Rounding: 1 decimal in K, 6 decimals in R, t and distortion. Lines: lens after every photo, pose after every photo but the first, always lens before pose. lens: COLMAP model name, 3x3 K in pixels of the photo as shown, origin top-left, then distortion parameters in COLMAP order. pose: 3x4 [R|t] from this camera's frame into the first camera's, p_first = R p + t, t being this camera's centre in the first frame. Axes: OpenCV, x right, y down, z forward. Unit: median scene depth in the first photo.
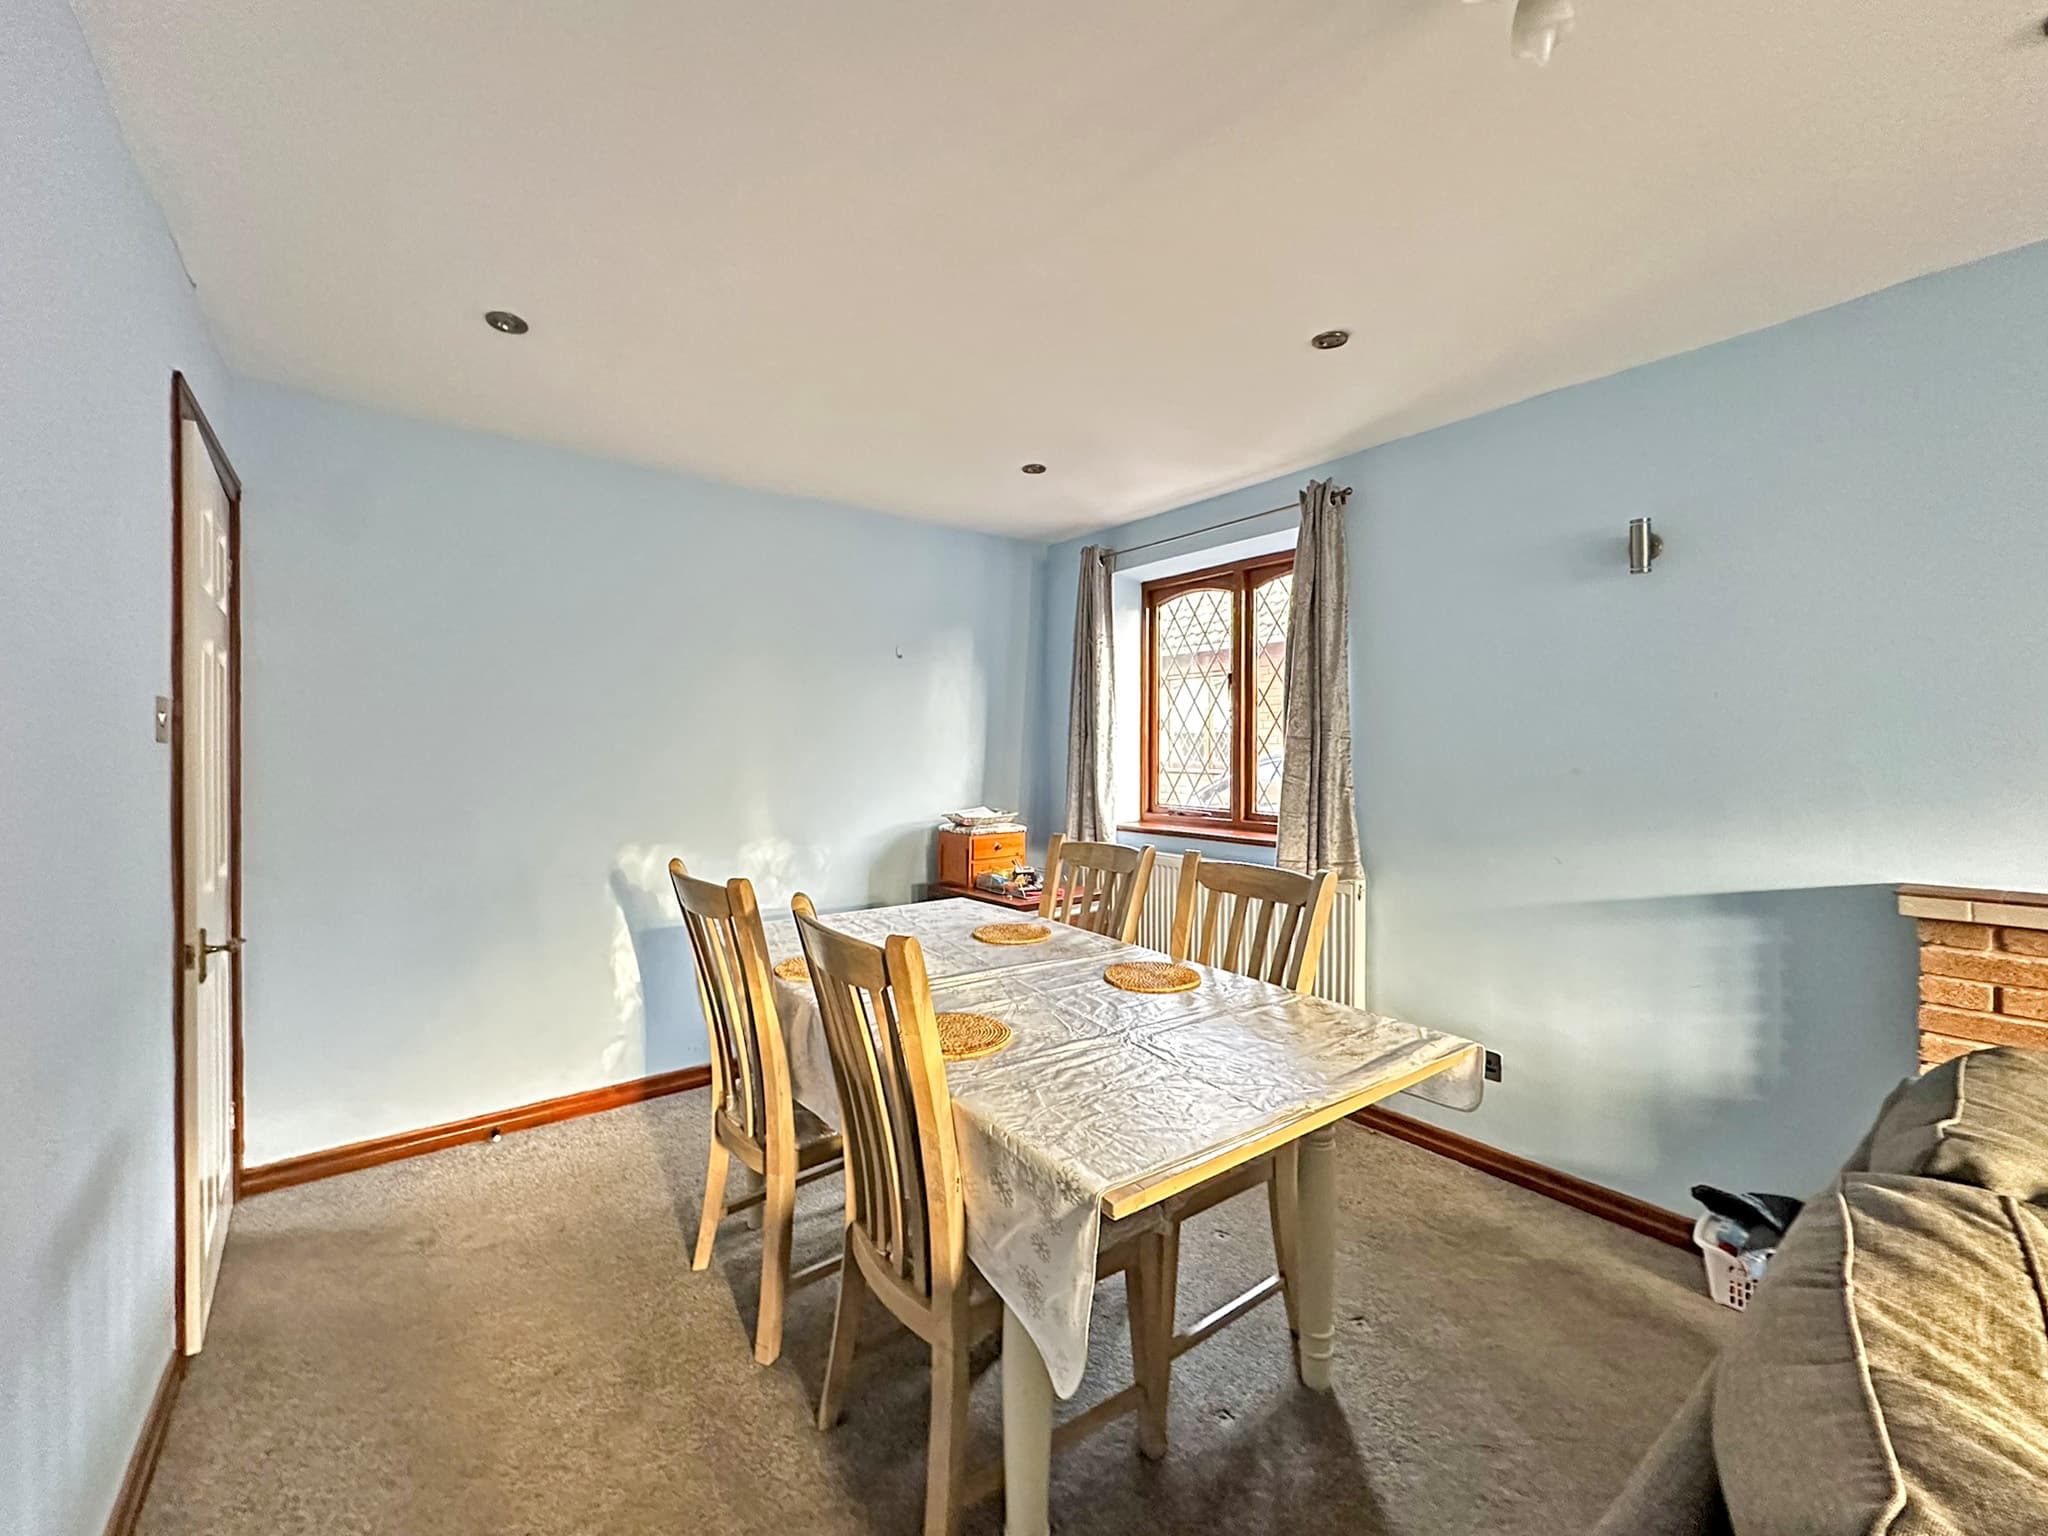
lens RADIAL K [[843.1, 0, 1024.0], [0, 843.1, 768.0], [0, 0, 1]] dist [-0.000268, -0.000045]
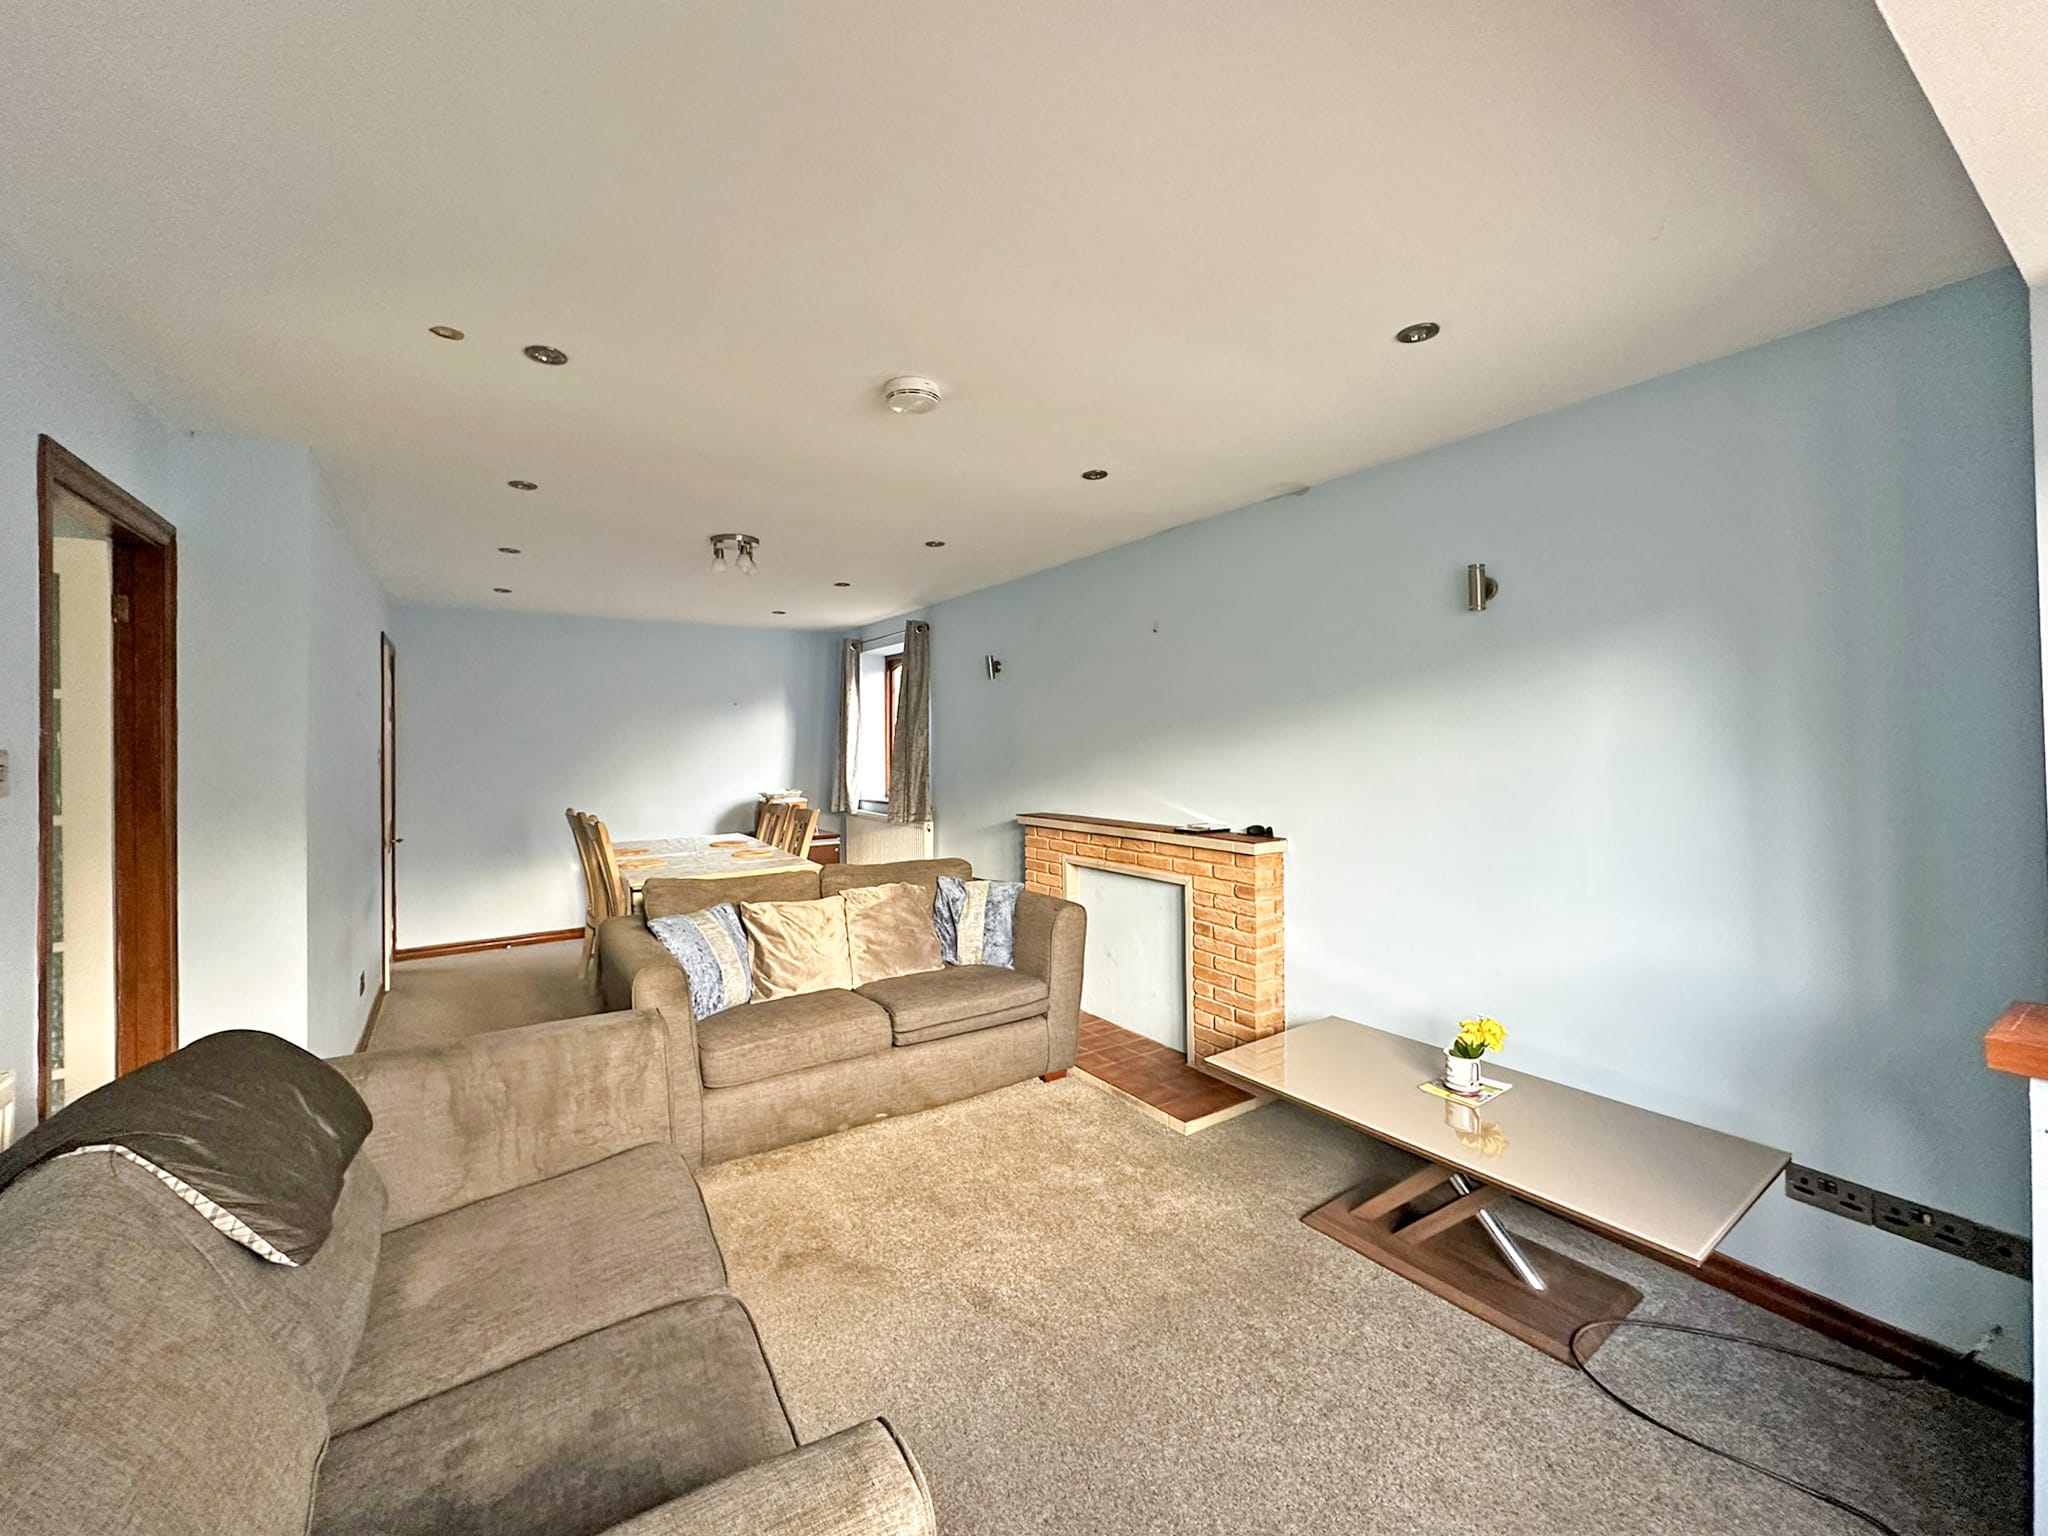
lens RADIAL K [[832.8, 0, 1028.5], [0, 832.8, 732.5], [0, 0, 1]] dist [-0.000099, 0.000046]
pose [[0.997969, -0.015179, -0.061865, 0.922833], [0.013429, 0.999501, -0.028596, -0.021153], [0.062269, 0.027707, 0.997675, -1.149828]]
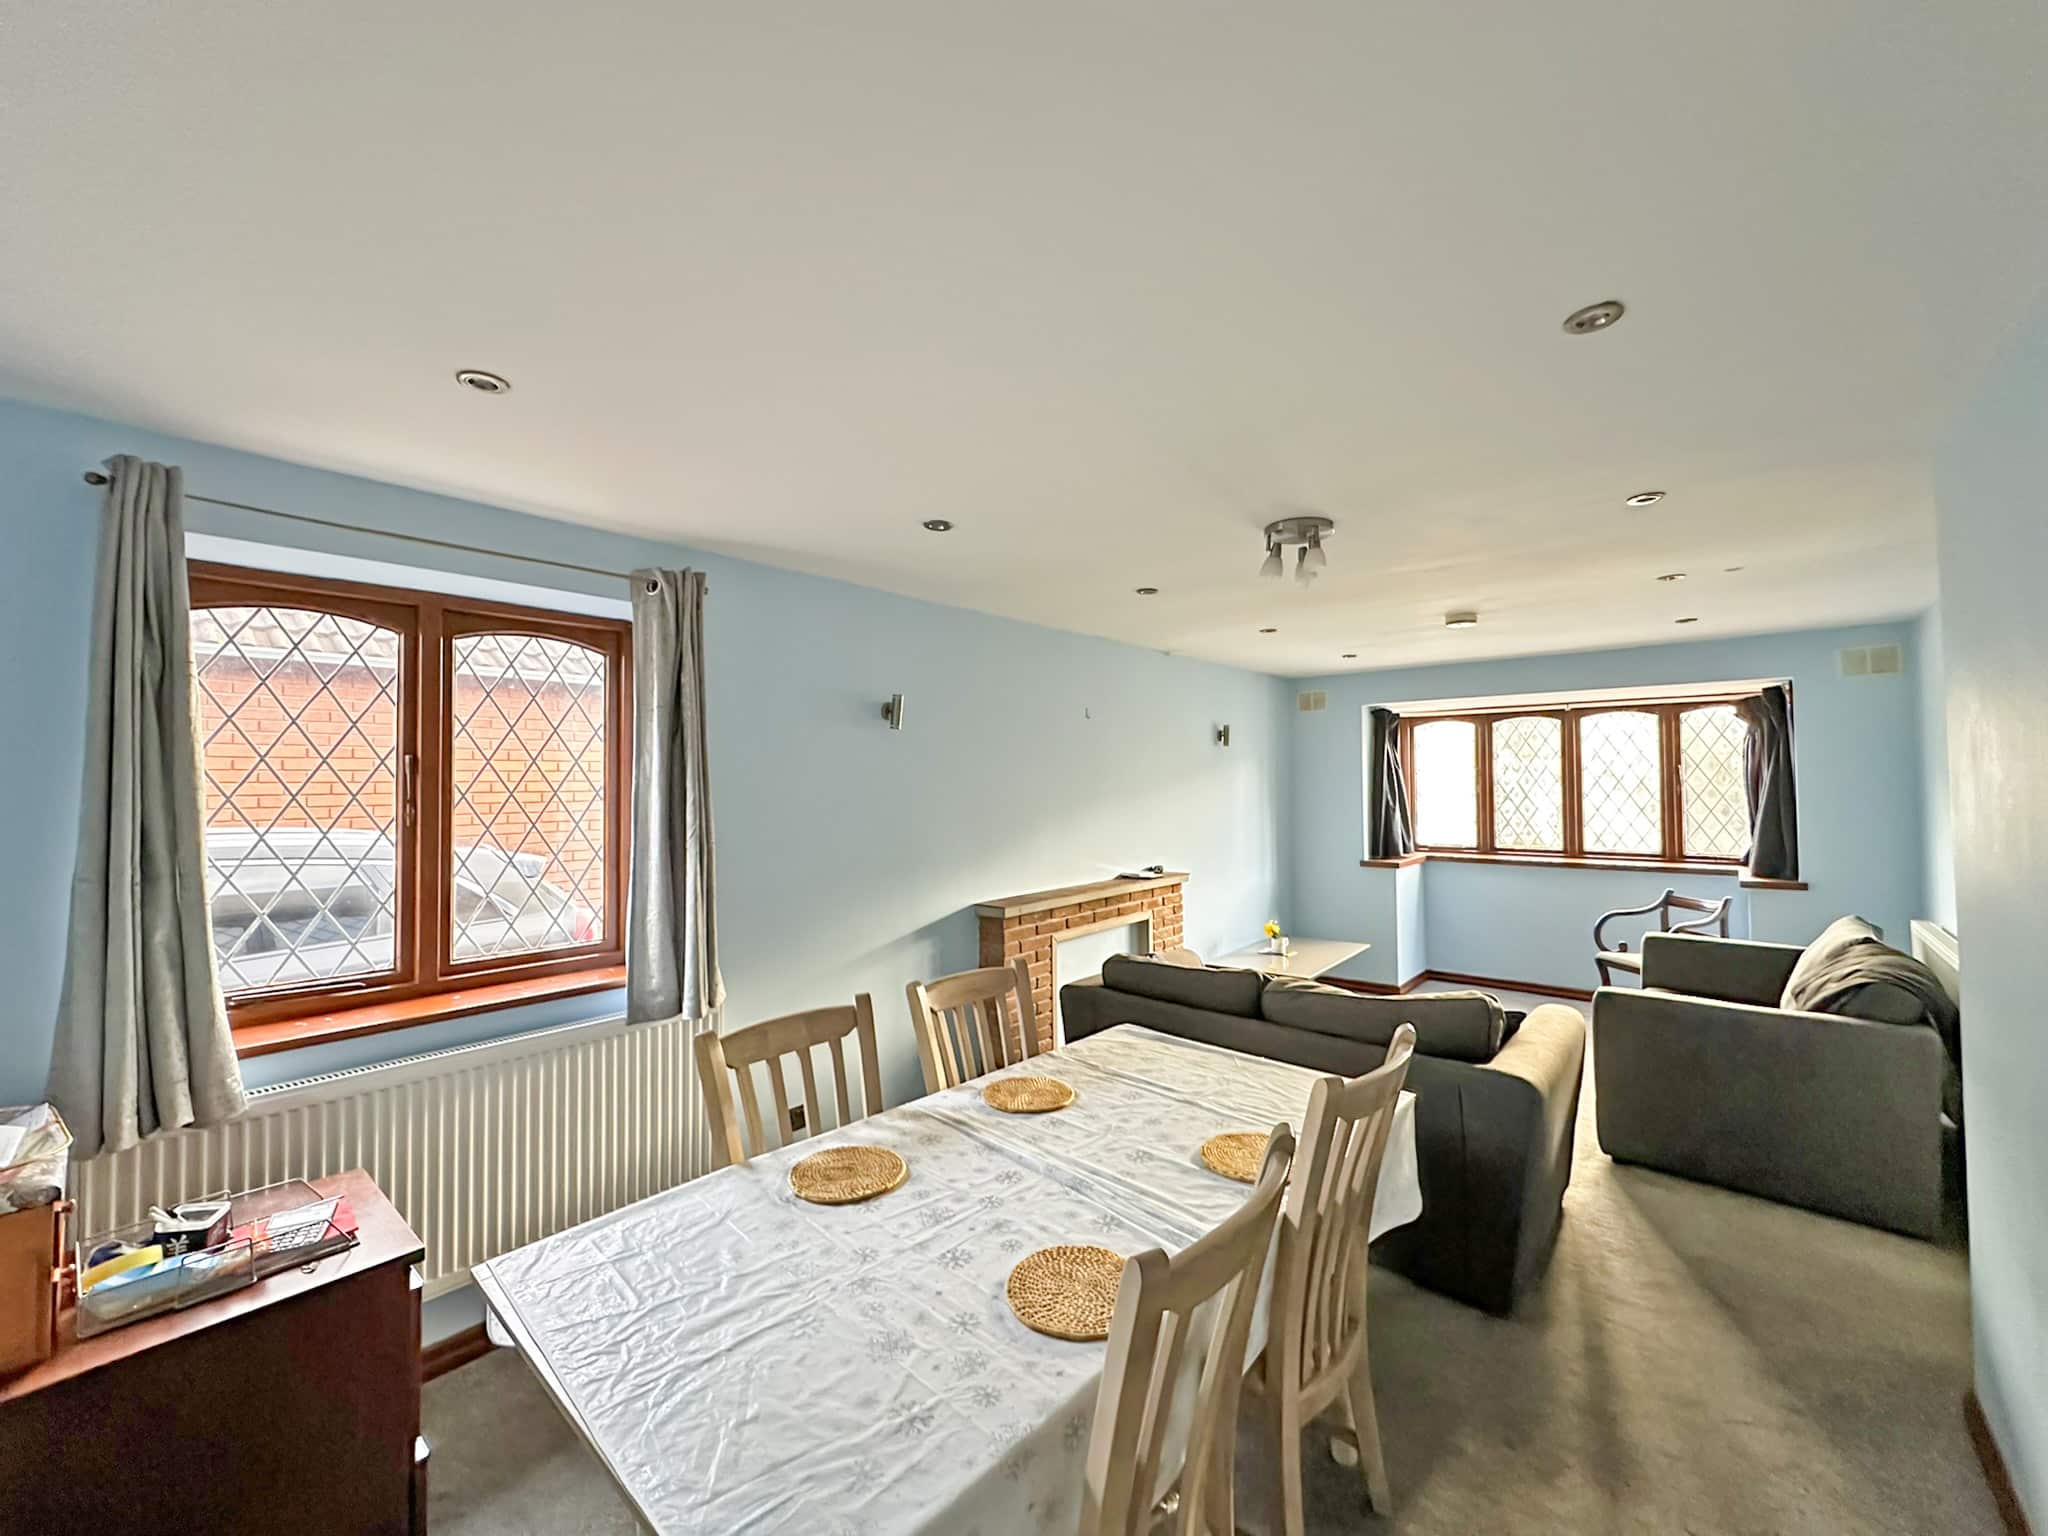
lens RADIAL K [[843.1, 0, 1024.0], [0, 843.1, 768.0], [0, 0, 1]] dist [-0.000268, -0.000045]
pose [[-0.223889, 0.015882, 0.974485, -0.773560], [0.029286, 0.999525, -0.009561, -0.133563], [-0.974174, 0.026398, -0.224248, 1.073457]]
